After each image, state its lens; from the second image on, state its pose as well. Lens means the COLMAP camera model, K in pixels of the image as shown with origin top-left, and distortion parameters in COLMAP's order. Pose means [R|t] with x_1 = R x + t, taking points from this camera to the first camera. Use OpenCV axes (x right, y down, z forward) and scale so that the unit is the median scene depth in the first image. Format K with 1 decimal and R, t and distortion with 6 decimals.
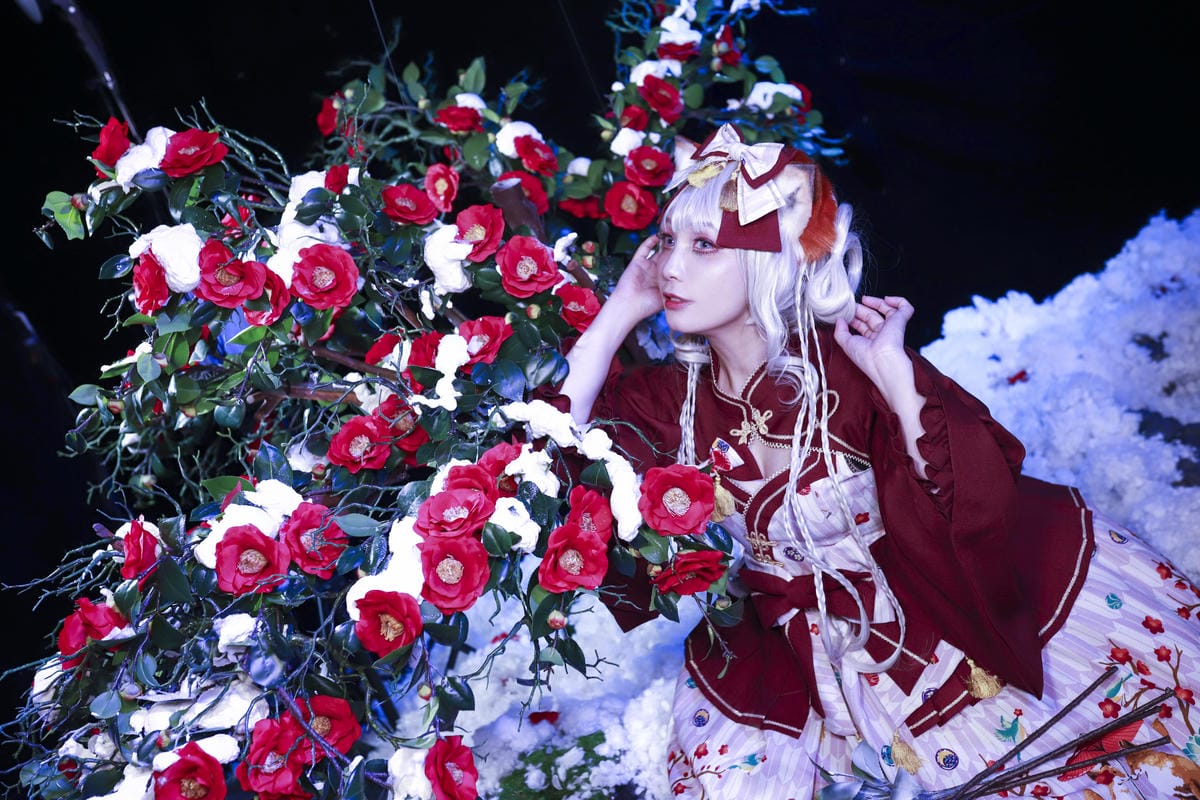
lens RADIAL K [[1154.8, 0, 600.0], [0, 1154.8, 400.0], [0, 0, 1]] dist [0.000036, -0.015789]
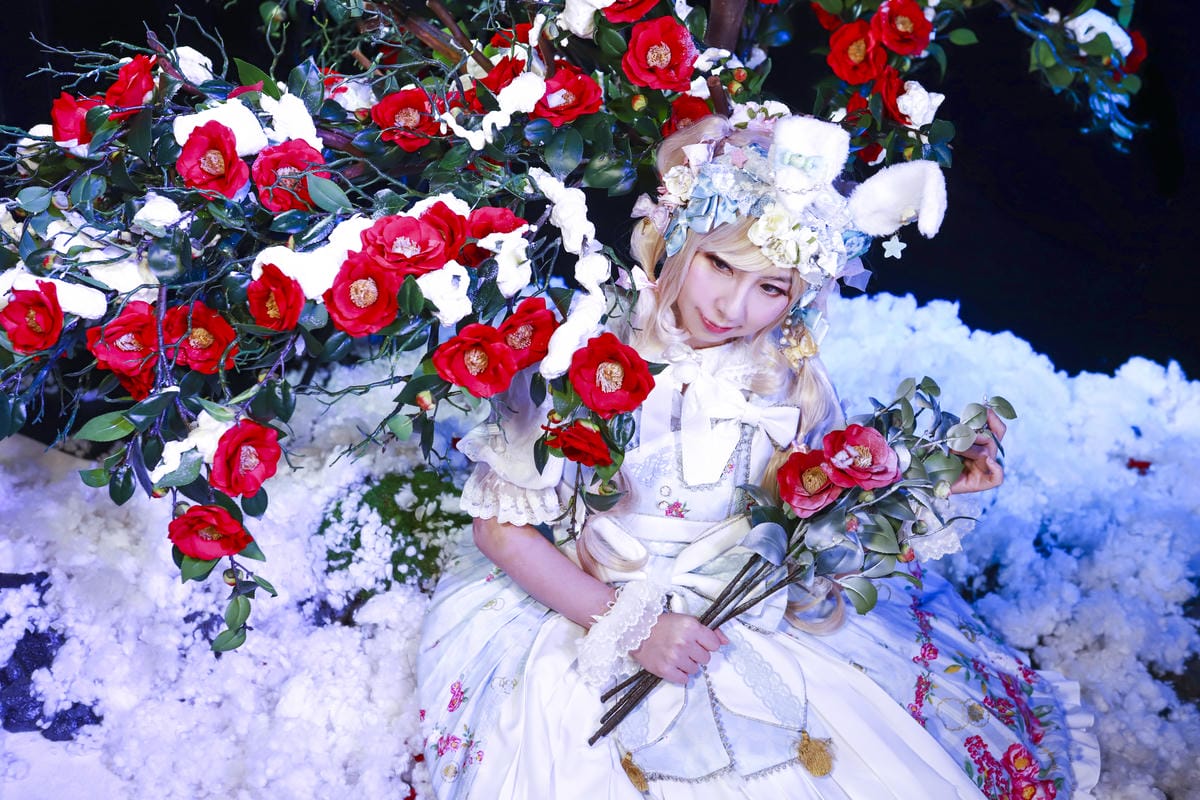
lens RADIAL K [[1154.8, 0, 600.0], [0, 1154.8, 400.0], [0, 0, 1]] dist [0.000036, -0.015789]
pose [[0.793641, 0.601452, -0.091597, 0.151473], [-0.555698, 0.777933, 0.293293, -0.157112], [0.247657, -0.181869, 0.951625, 0.115992]]
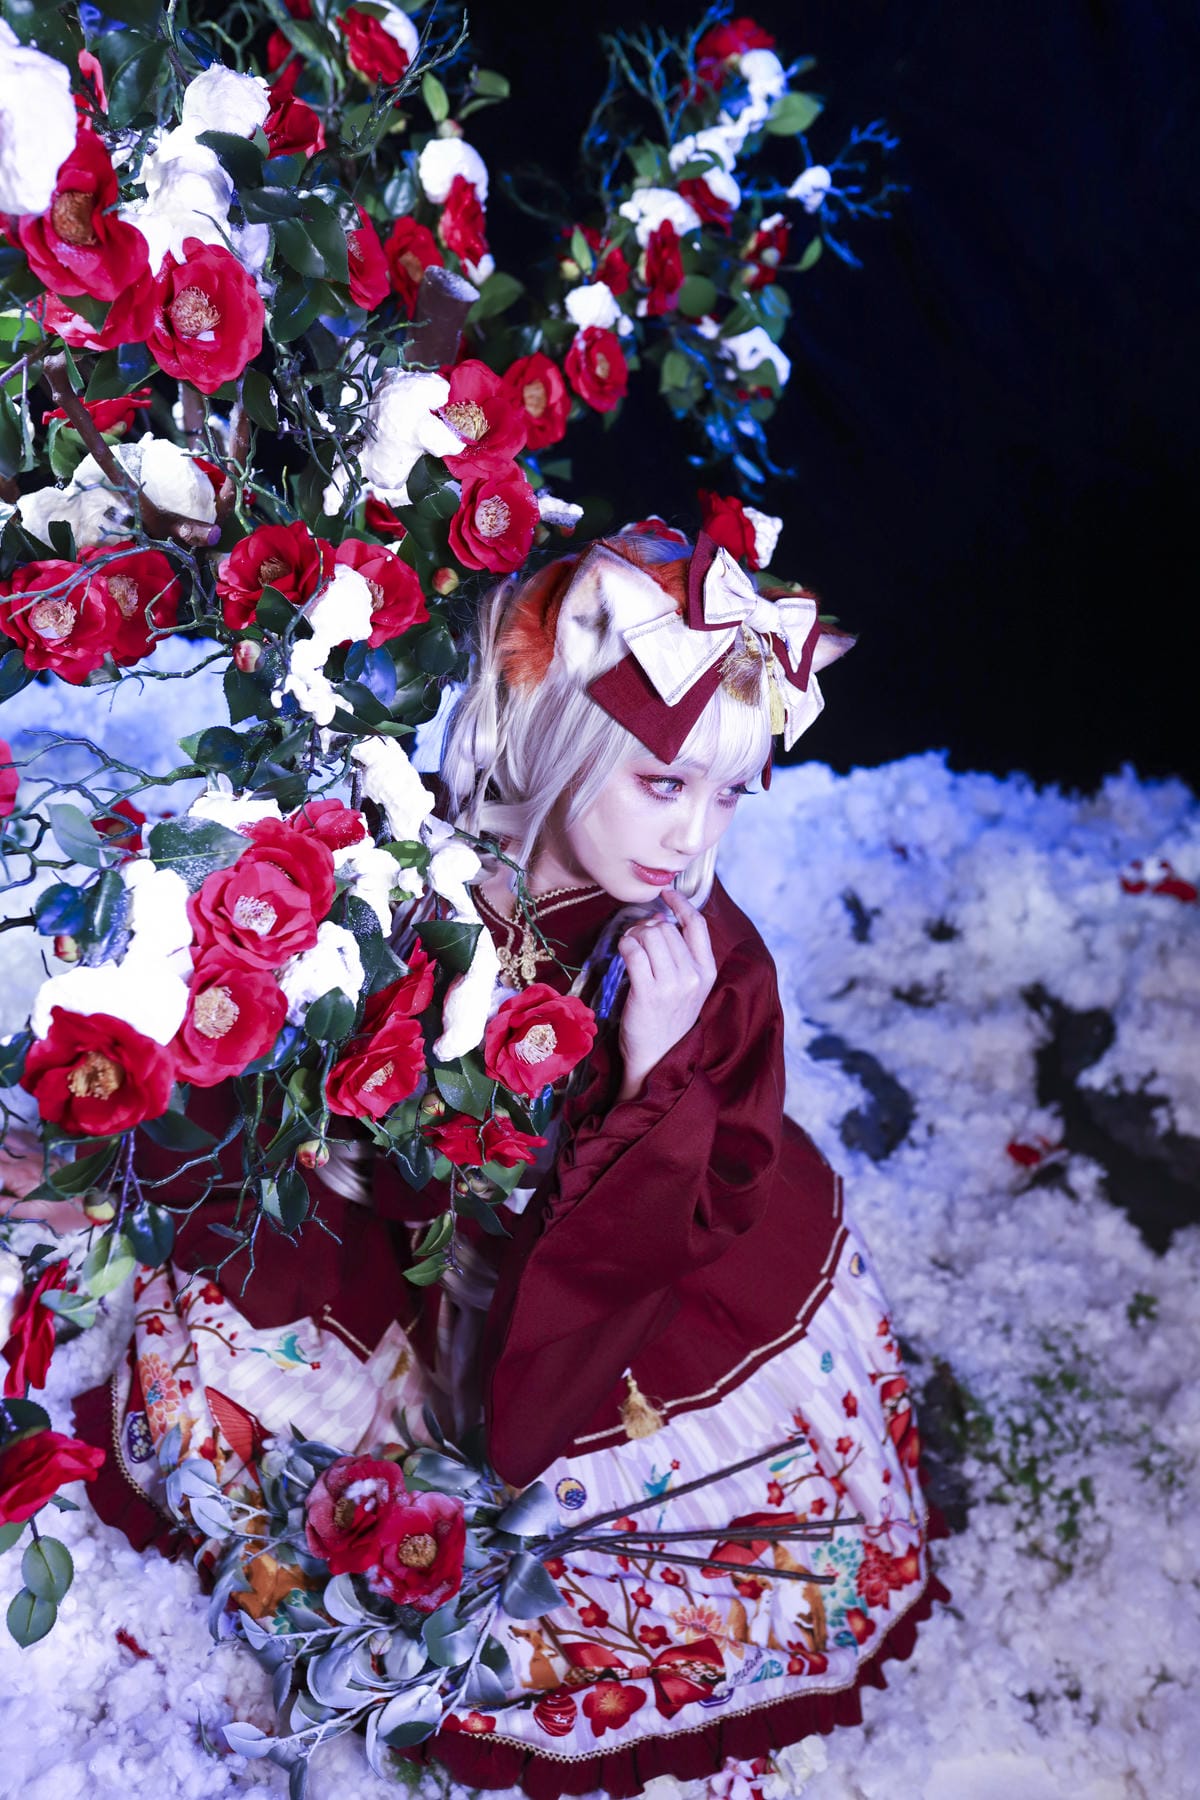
lens RADIAL K [[1807.6, 0, 600.0], [0, 1807.6, 900.0], [0, 0, 1]] dist [0.001611, -0.001434]
pose [[0.705132, 0.464499, 0.535751, -0.445024], [-0.576606, 0.815367, 0.051976, -0.043601], [-0.412691, -0.345567, 0.842775, 0.192039]]
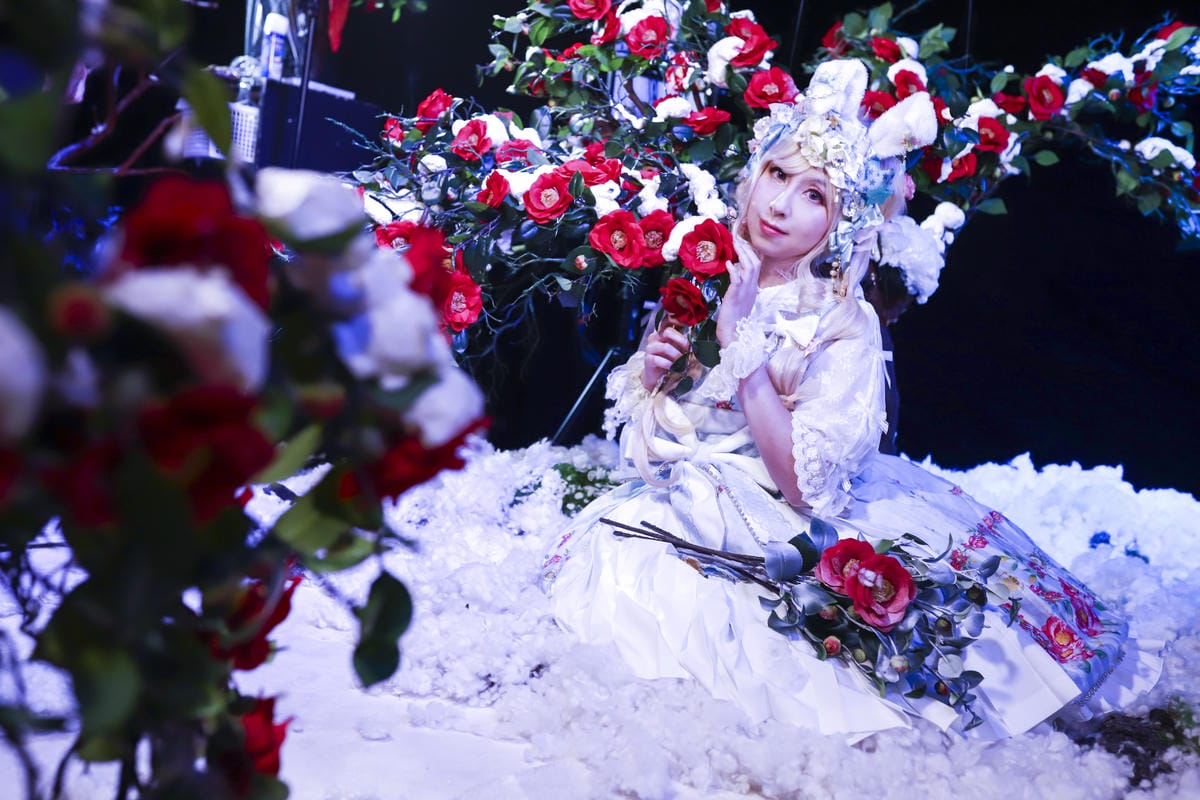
lens RADIAL K [[1154.8, 0, 600.0], [0, 1154.8, 400.0], [0, 0, 1]] dist [0.000036, -0.015789]
pose [[0.665367, 0.509637, -0.545488, 0.752502], [-0.564117, 0.821836, 0.079733, 0.188534], [0.488937, 0.254667, 0.834317, -0.089154]]
